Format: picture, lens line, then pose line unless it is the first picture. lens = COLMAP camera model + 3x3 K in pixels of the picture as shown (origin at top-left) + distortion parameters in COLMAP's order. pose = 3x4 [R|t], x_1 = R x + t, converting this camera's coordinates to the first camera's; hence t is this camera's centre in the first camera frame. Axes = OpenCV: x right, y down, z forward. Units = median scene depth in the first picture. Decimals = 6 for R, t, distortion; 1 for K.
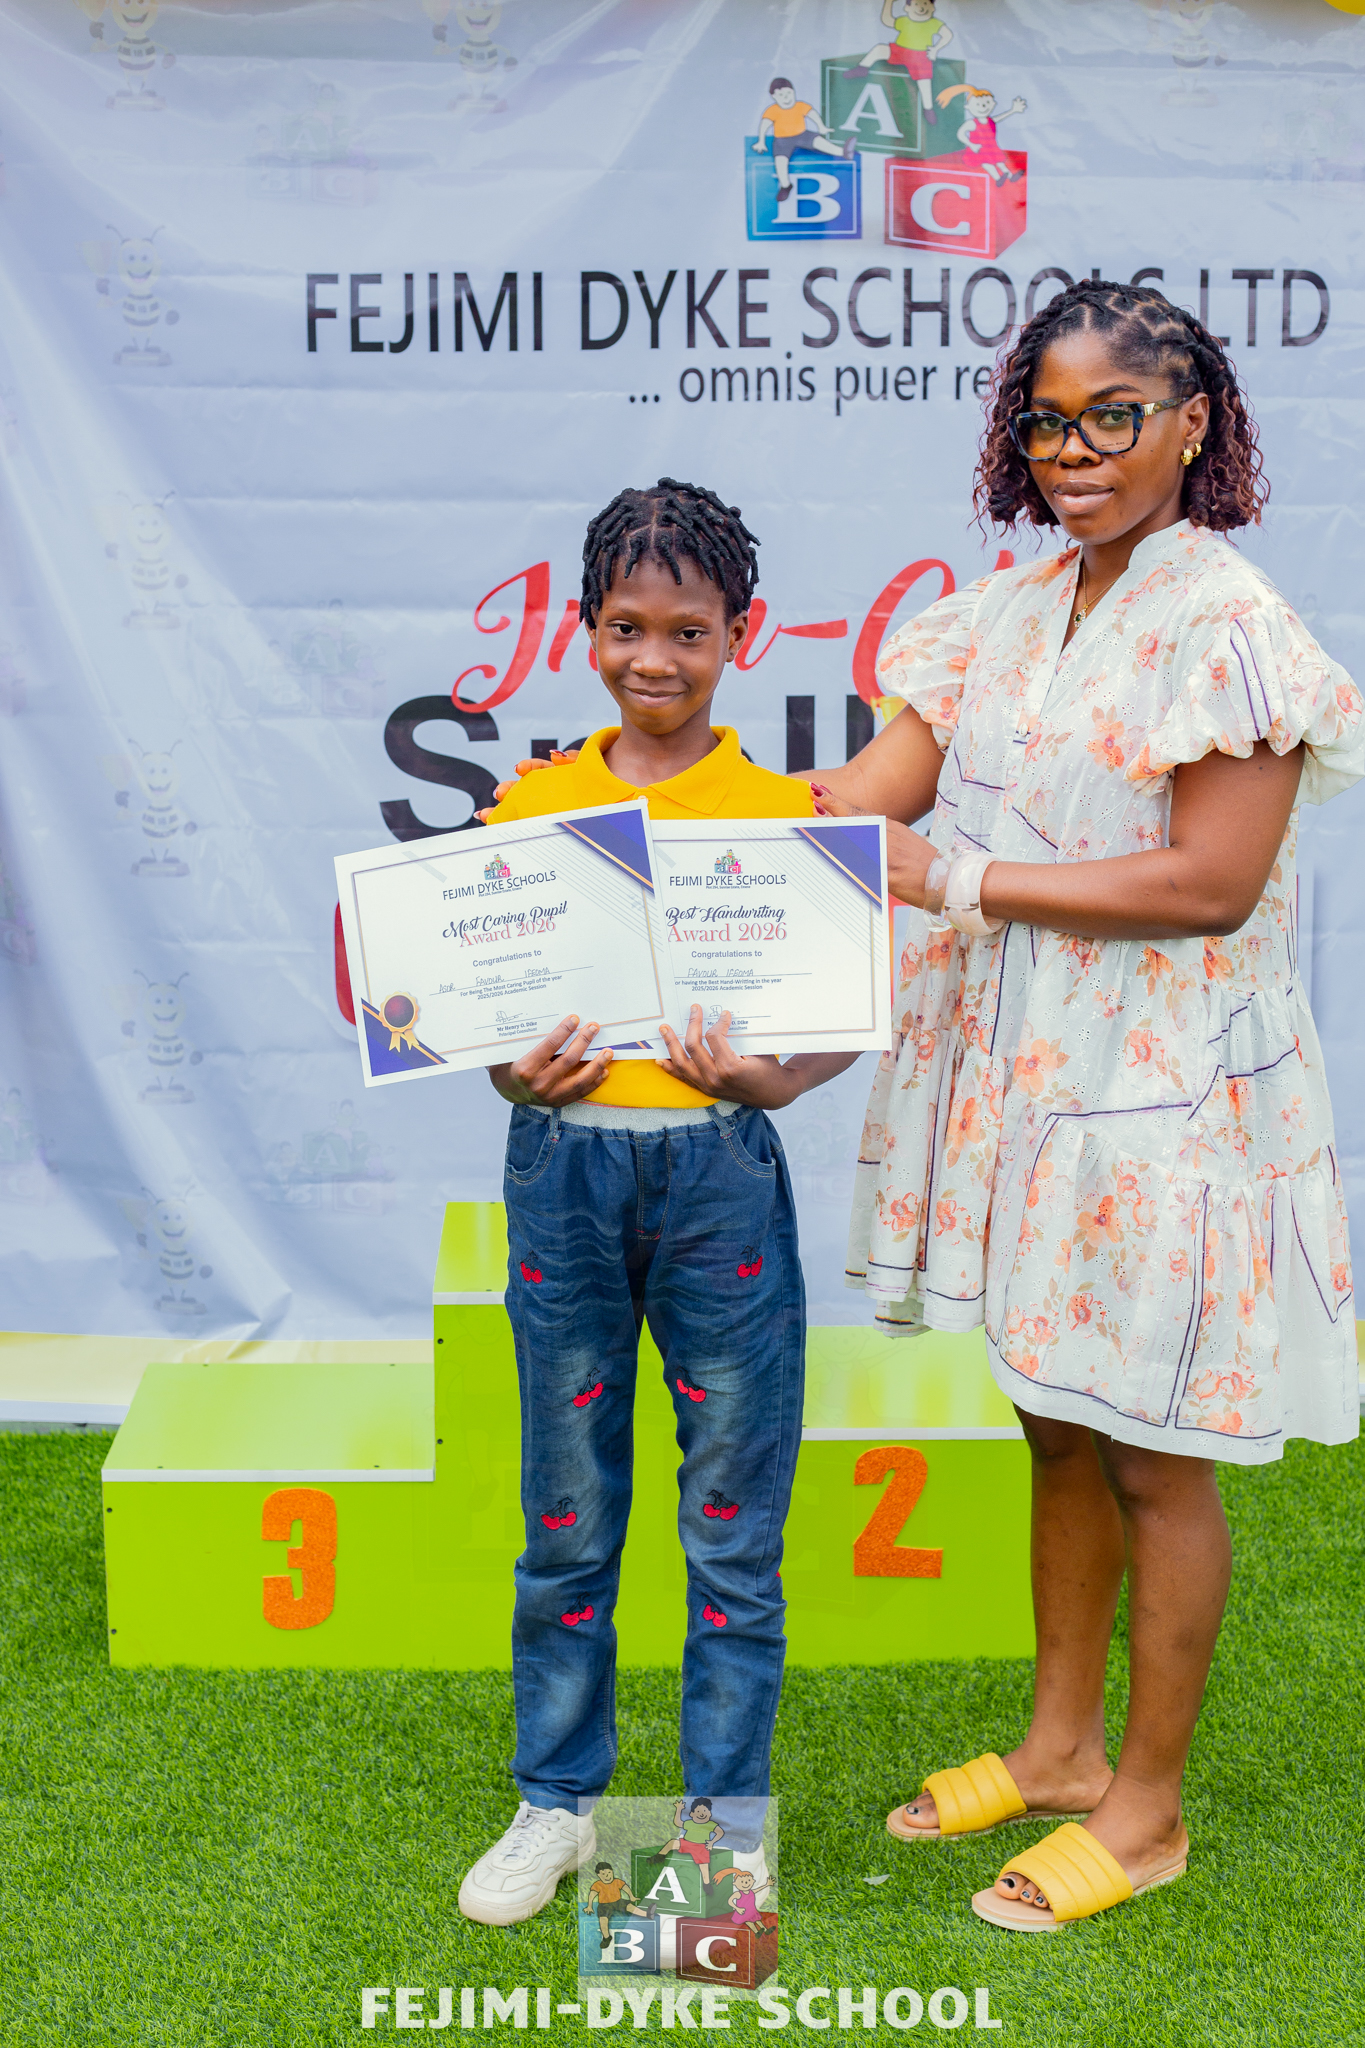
lens RADIAL K [[2953.7, 0, 678.1], [0, 2953.7, 1021.2], [0, 0, 1]] dist [-0.095896, -0.083146]
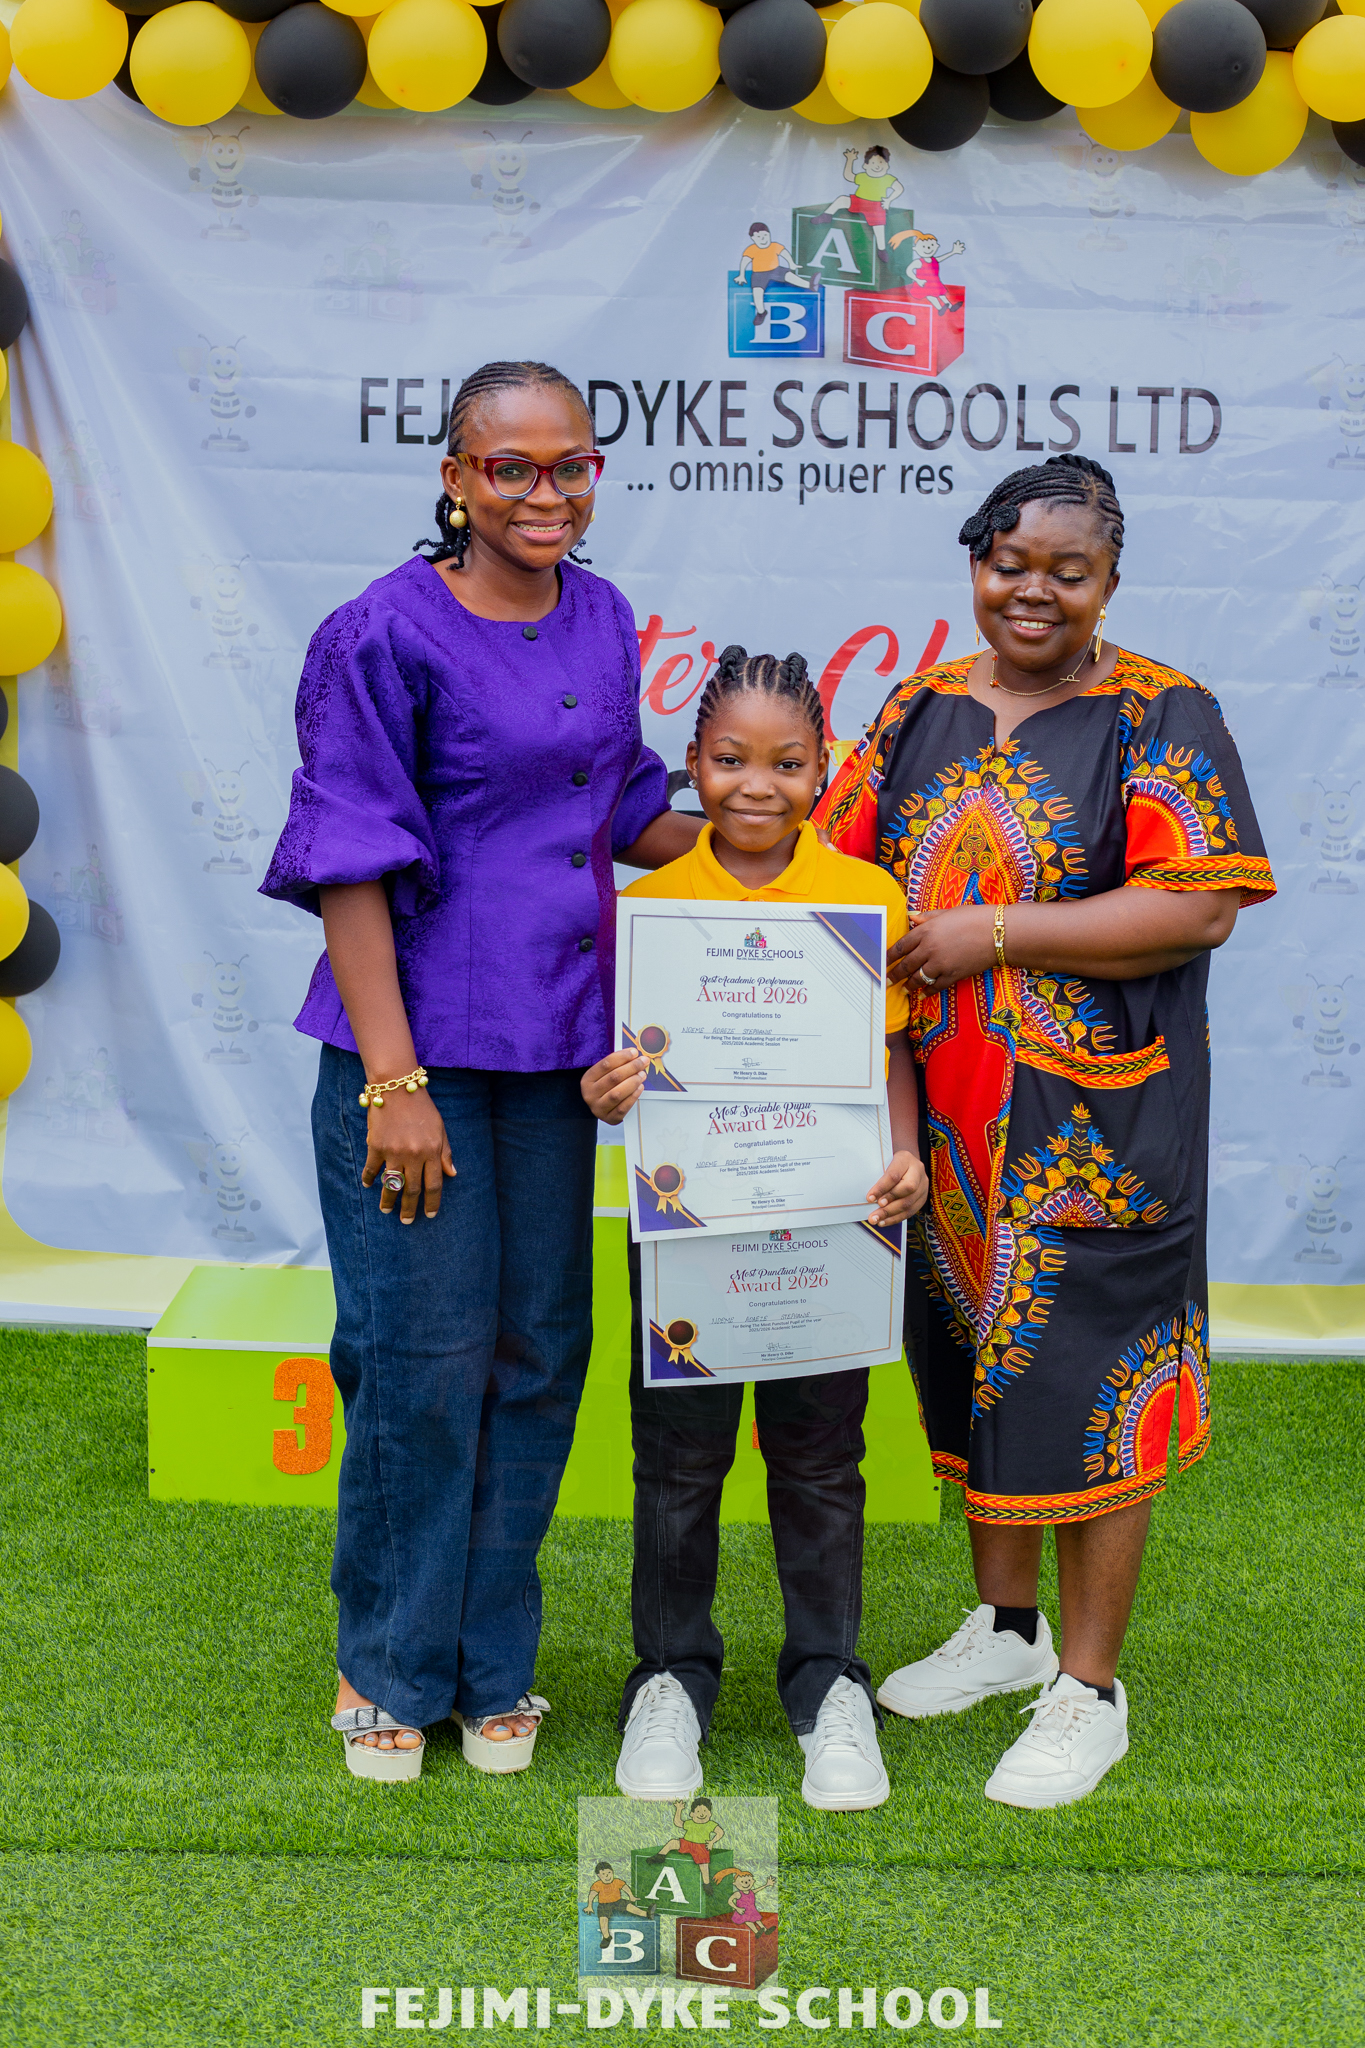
lens RADIAL K [[2939.6, 0, 678.1], [0, 2939.6, 1024.9], [0, 0, 1]] dist [-0.089880, -0.098484]
pose [[0.998235, 0.029946, -0.051283, 0.072618], [-0.031146, 0.999256, -0.022758, 0.034784], [0.050563, 0.024315, 0.998425, -0.189689]]
